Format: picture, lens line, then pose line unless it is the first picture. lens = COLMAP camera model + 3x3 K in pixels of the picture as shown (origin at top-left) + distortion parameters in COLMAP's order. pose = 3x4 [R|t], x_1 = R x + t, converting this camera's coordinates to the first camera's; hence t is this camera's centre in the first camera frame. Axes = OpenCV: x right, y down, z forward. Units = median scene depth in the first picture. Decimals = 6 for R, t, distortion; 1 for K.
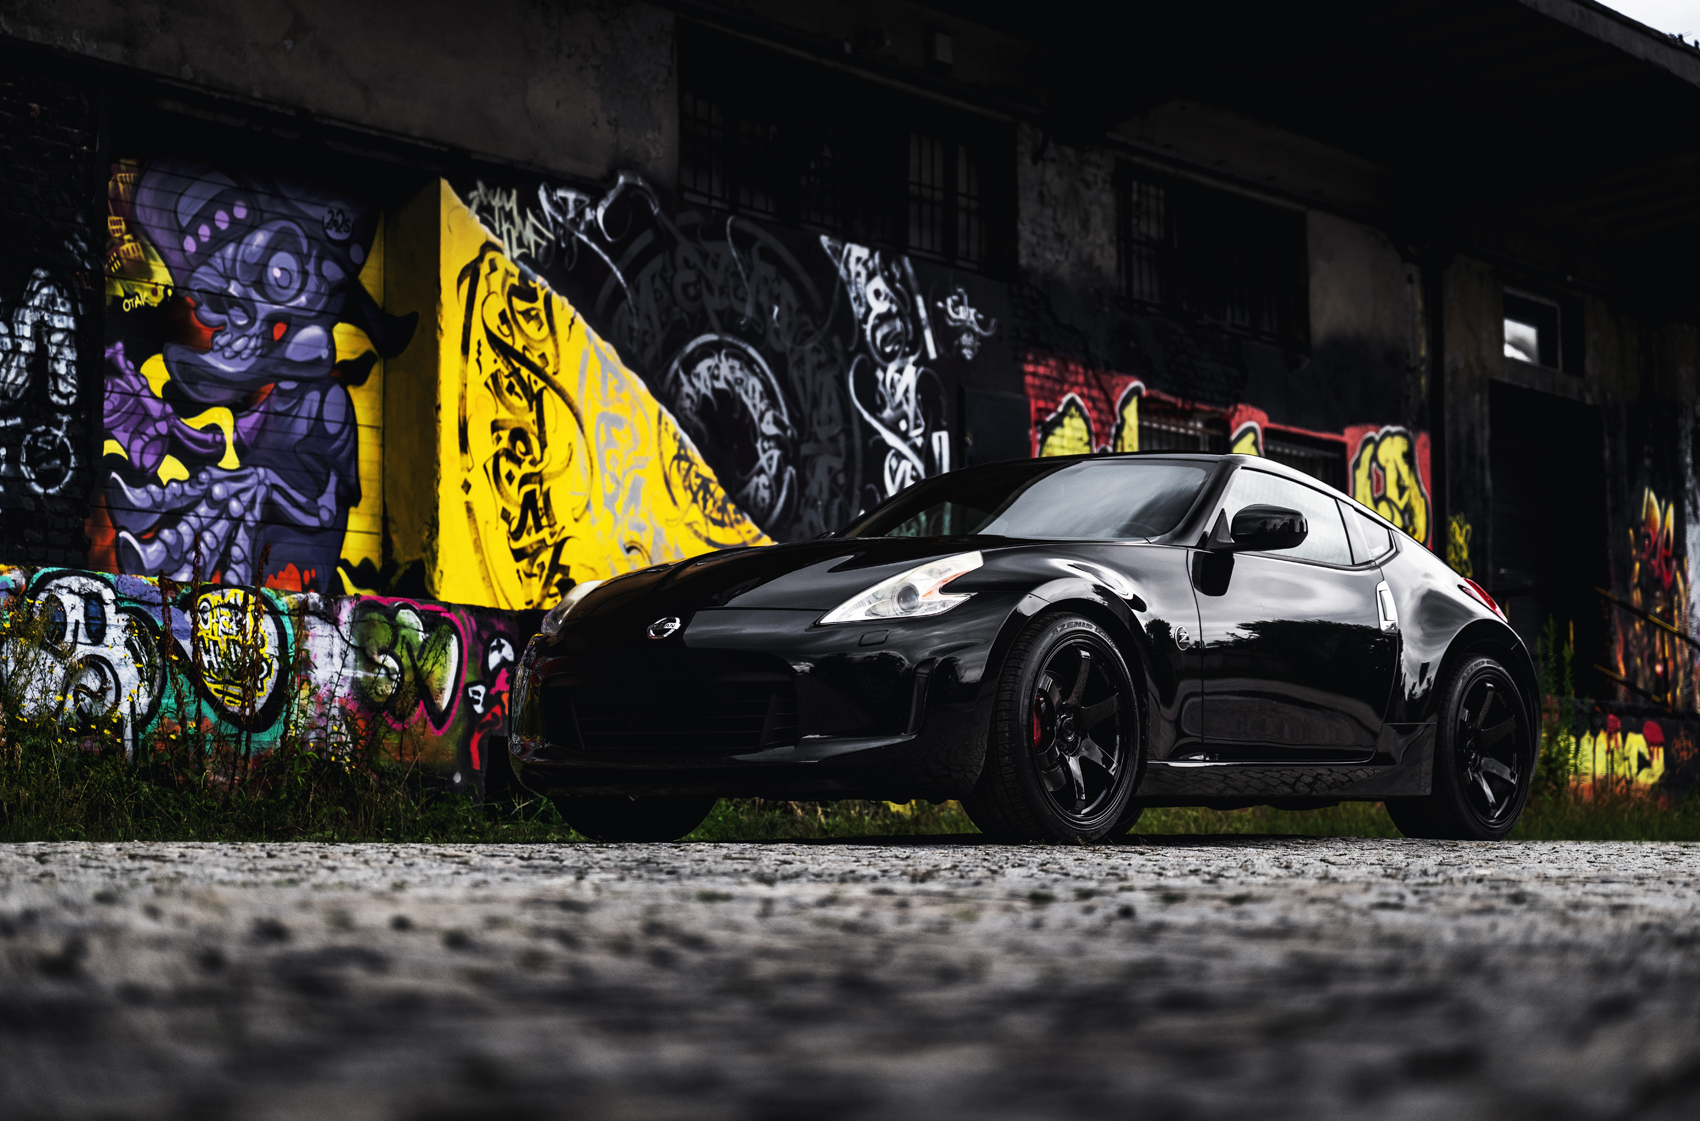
lens RADIAL K [[3373.2, 0, 850.5], [0, 3373.2, 561.6], [0, 0, 1]] dist [0.011546, 0.000000]
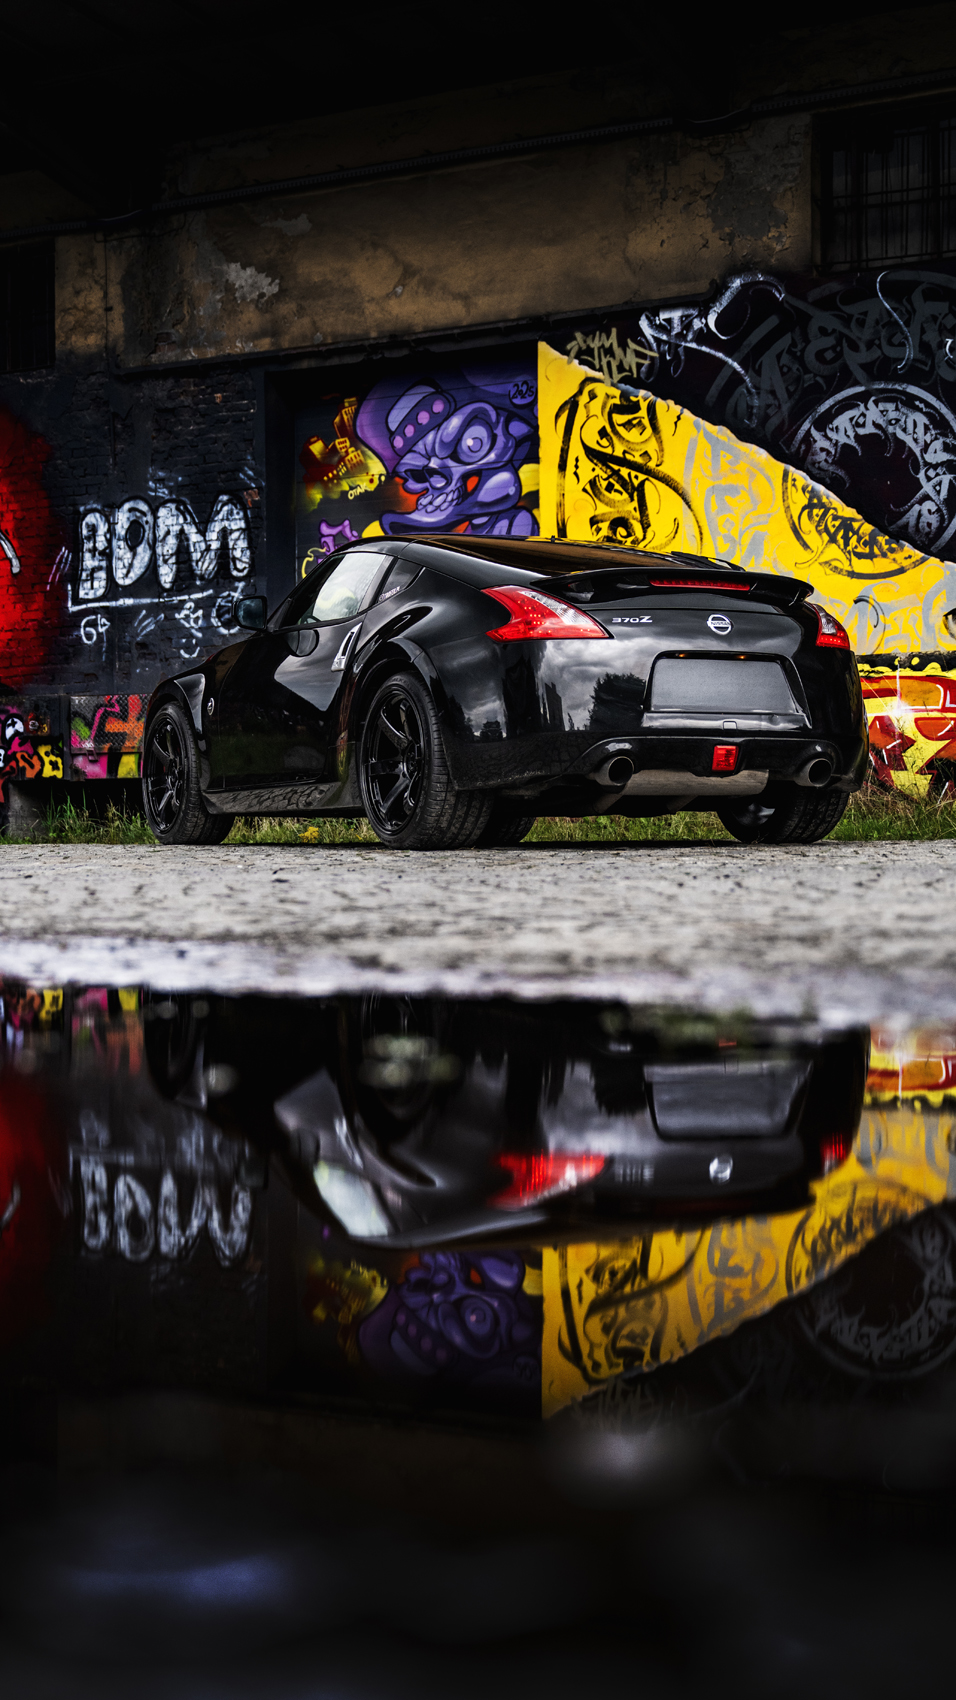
lens RADIAL K [[2488.2, 0, 427.6], [0, 2488.2, 842.2], [0, 0, 1]] dist [-0.000446, 0.000000]
pose [[0.097659, -0.004533, -0.995210, 0.820737], [0.089548, 0.995973, 0.004251, 0.071188], [0.991183, -0.089535, 0.097672, 0.824699]]
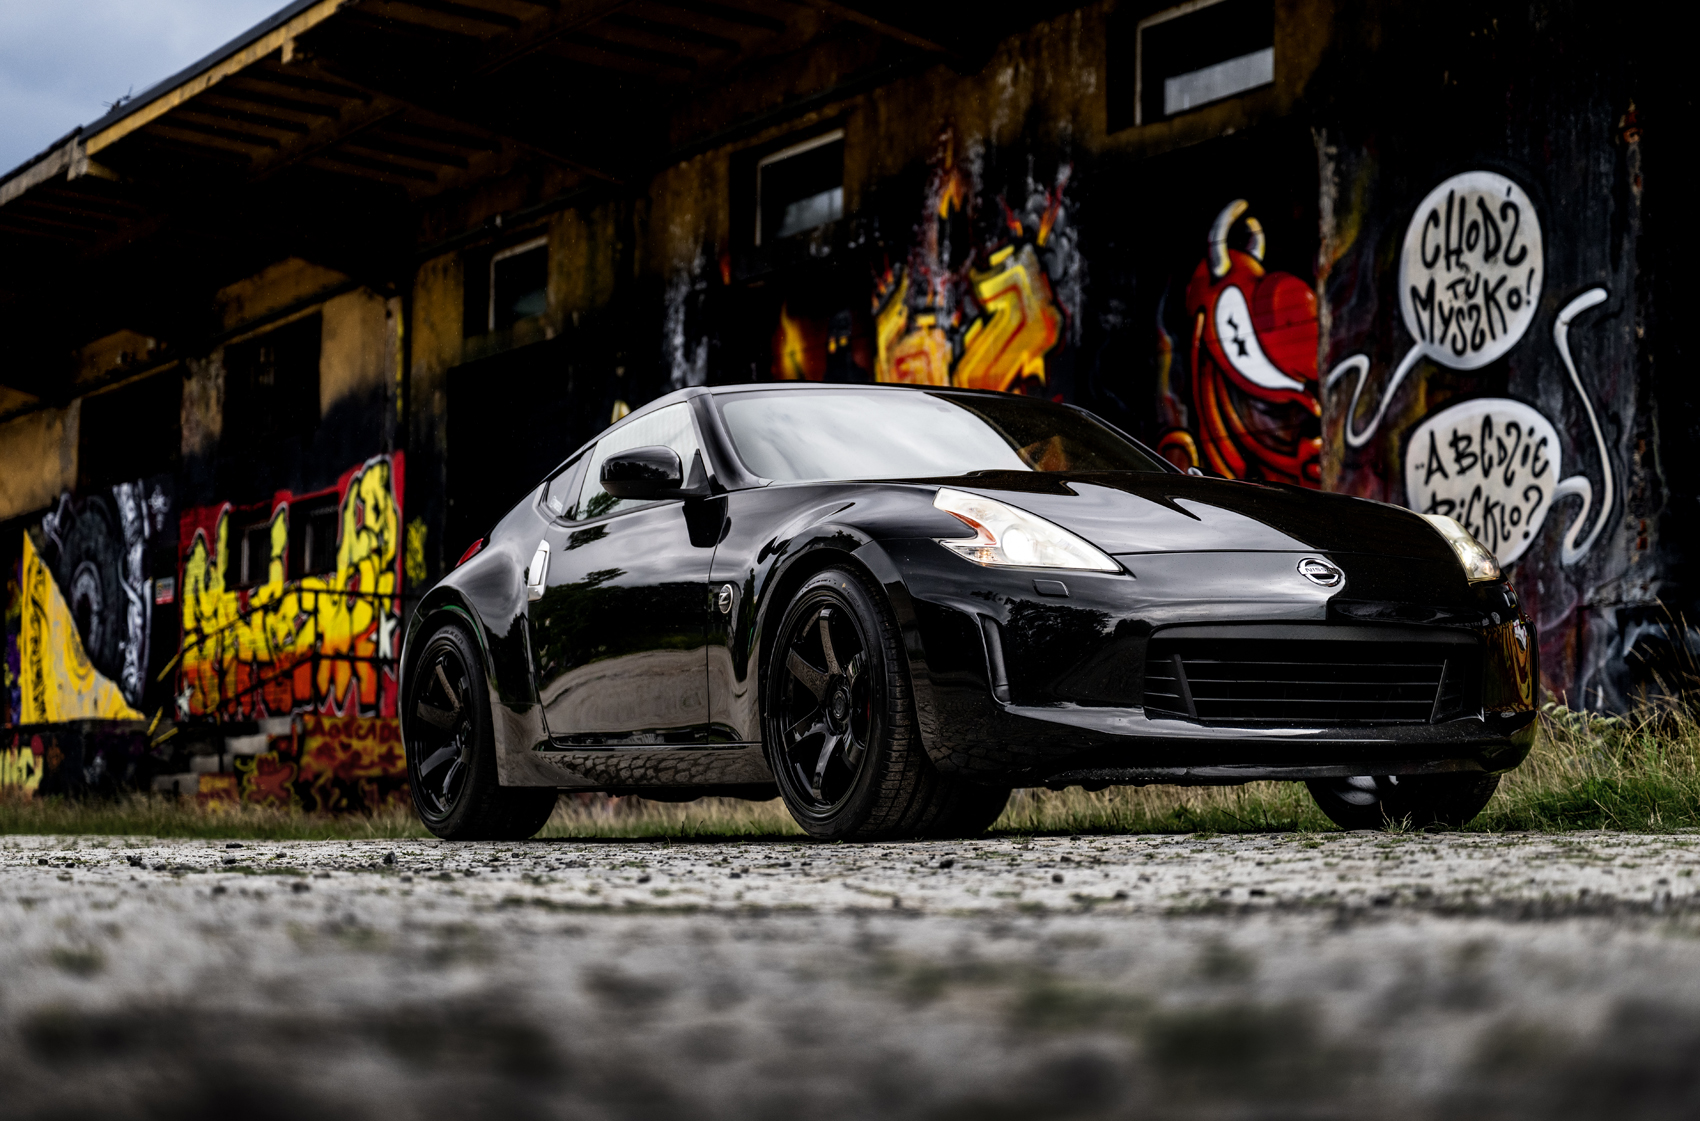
lens RADIAL K [[3373.2, 0, 851.8], [0, 3373.2, 572.5], [0, 0, 1]] dist [0.011546, 0.000000]
pose [[-0.419156, -0.069814, -0.905226, 1.588045], [0.072960, 0.991225, -0.110230, 0.188368], [0.904978, -0.112249, -0.410384, 2.319756]]
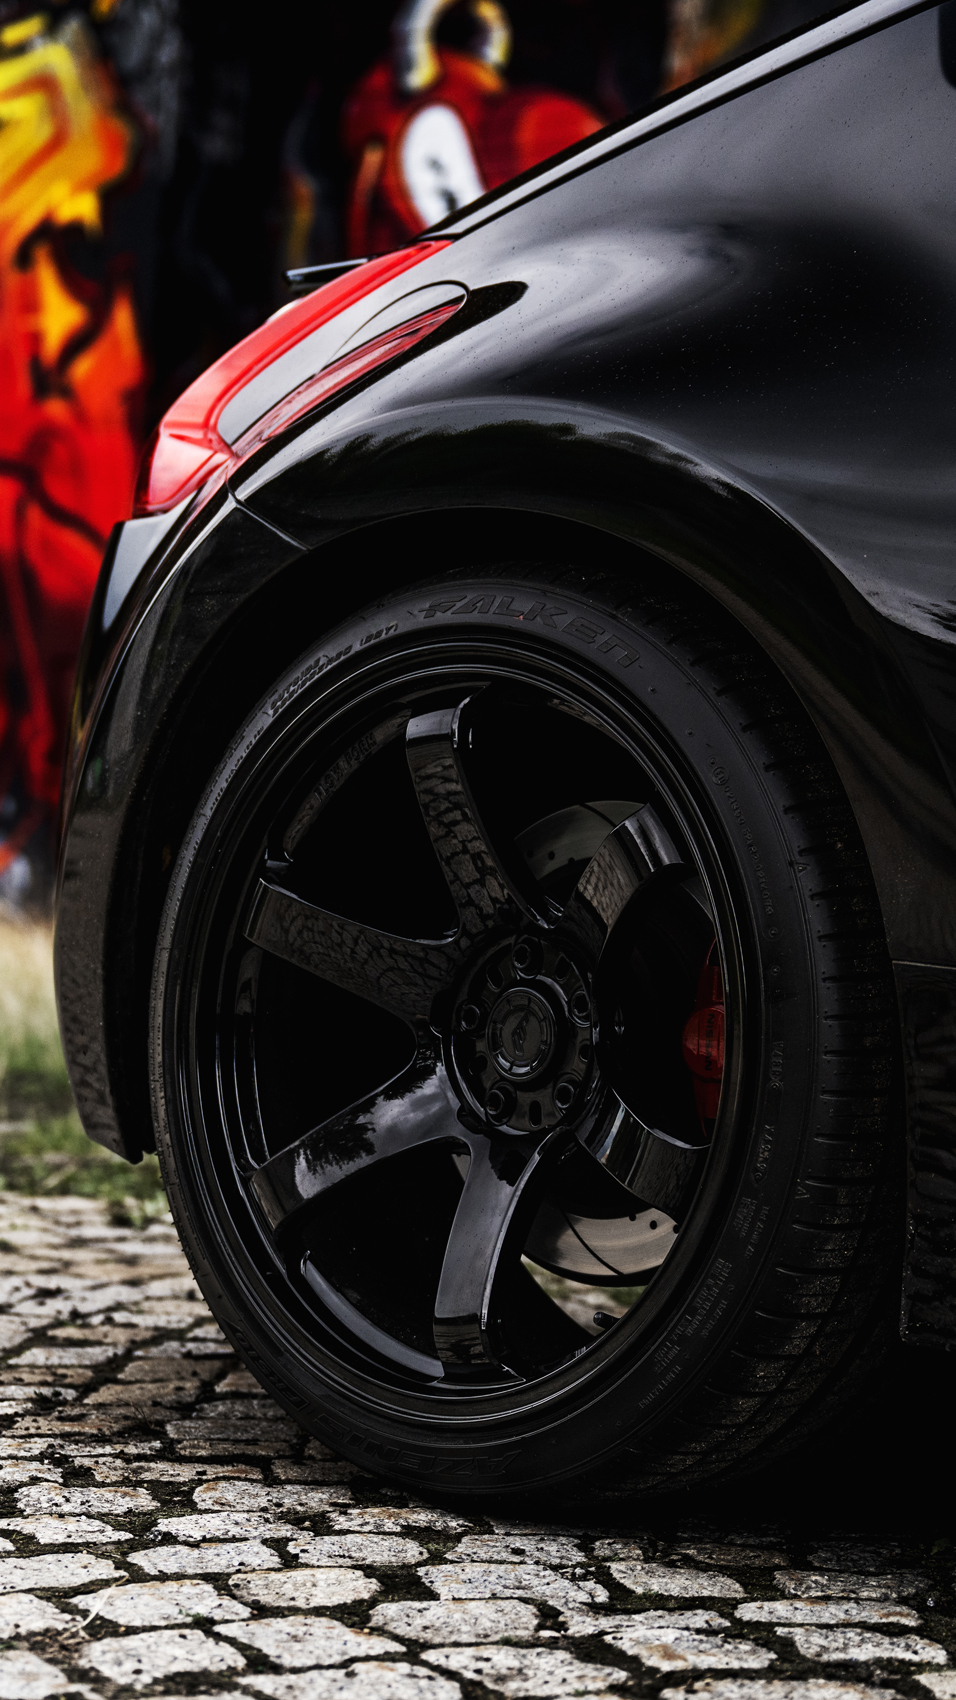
lens RADIAL K [[2488.2, 0, 476.7], [0, 2488.2, 837.6], [0, 0, 1]] dist [-0.000446, 0.000000]
pose [[-0.042745, 0.027375, -0.998711, 1.095023], [0.030627, 0.999191, 0.026077, 0.125449], [0.998616, -0.029472, -0.043549, 2.034235]]
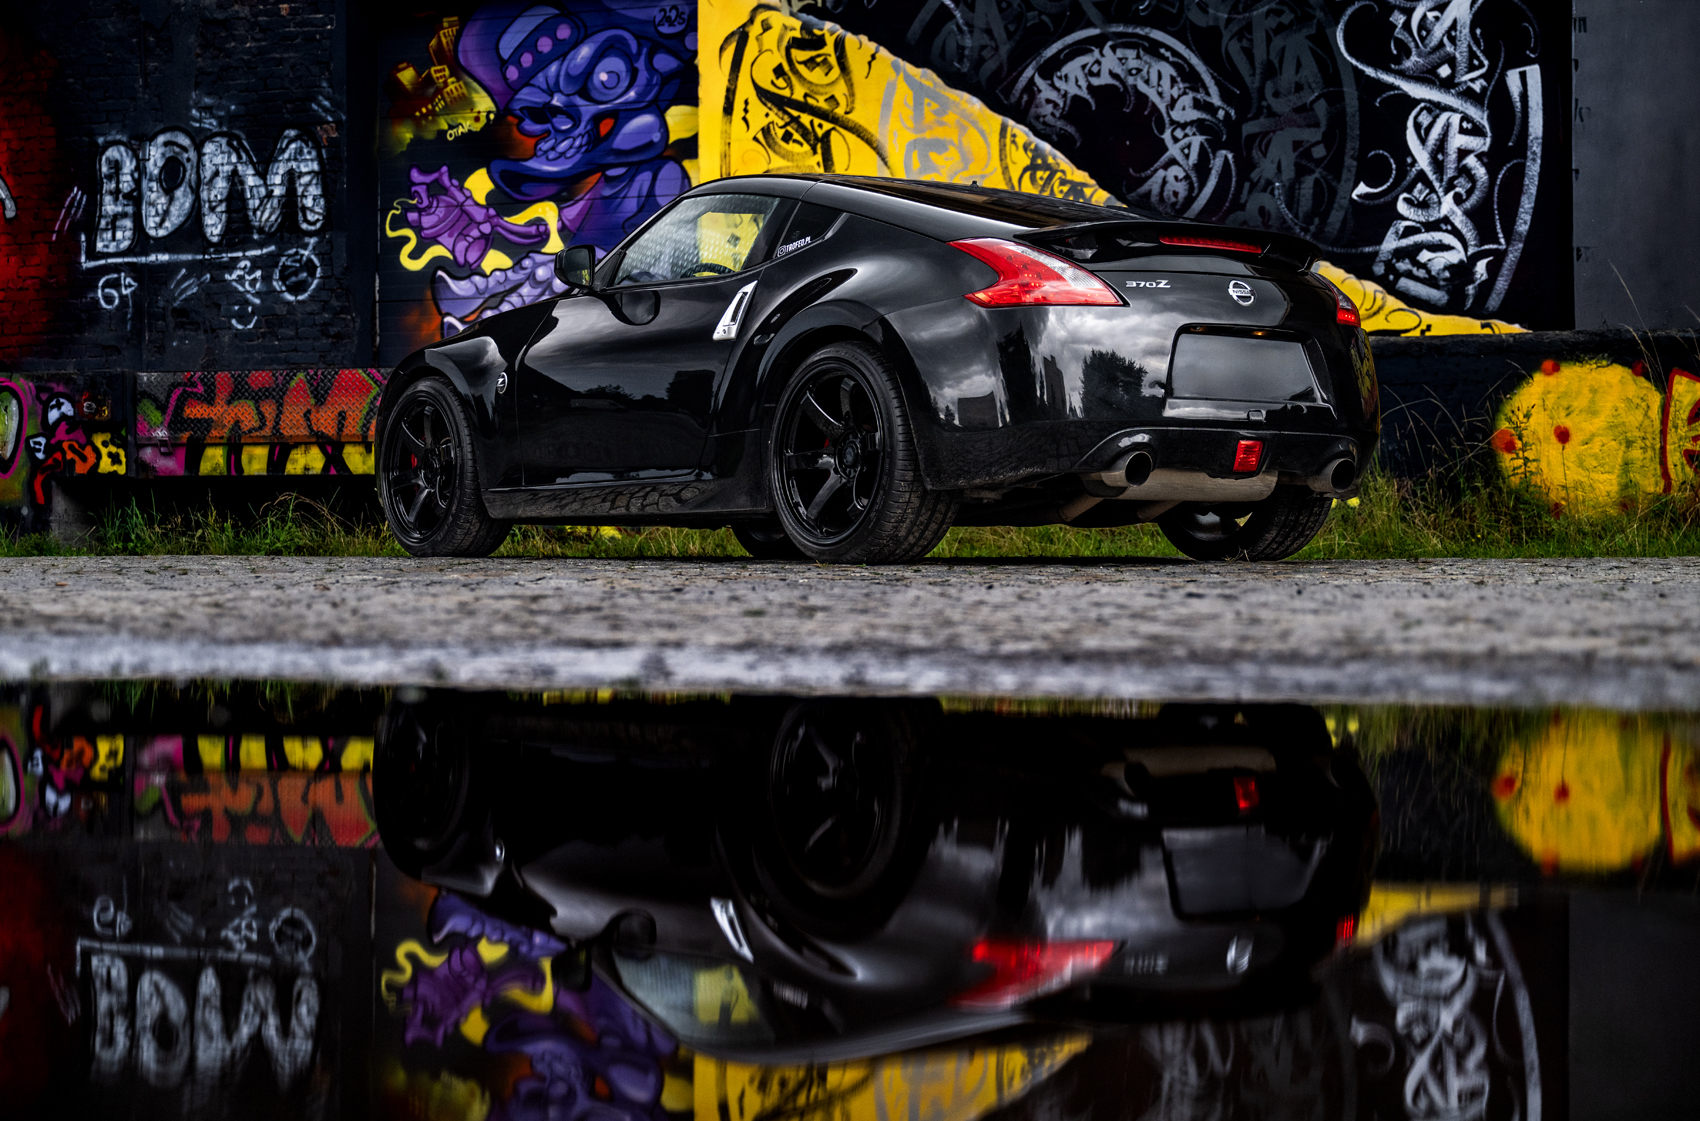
lens RADIAL K [[2906.8, 0, 838.2], [0, 2906.8, 555.1], [0, 0, 1]] dist [0.007282, 0.000000]
pose [[0.285642, -0.006733, -0.958313, 0.774845], [0.077414, 0.996869, 0.016071, 0.065815], [0.955205, -0.078777, 0.285269, 0.740980]]
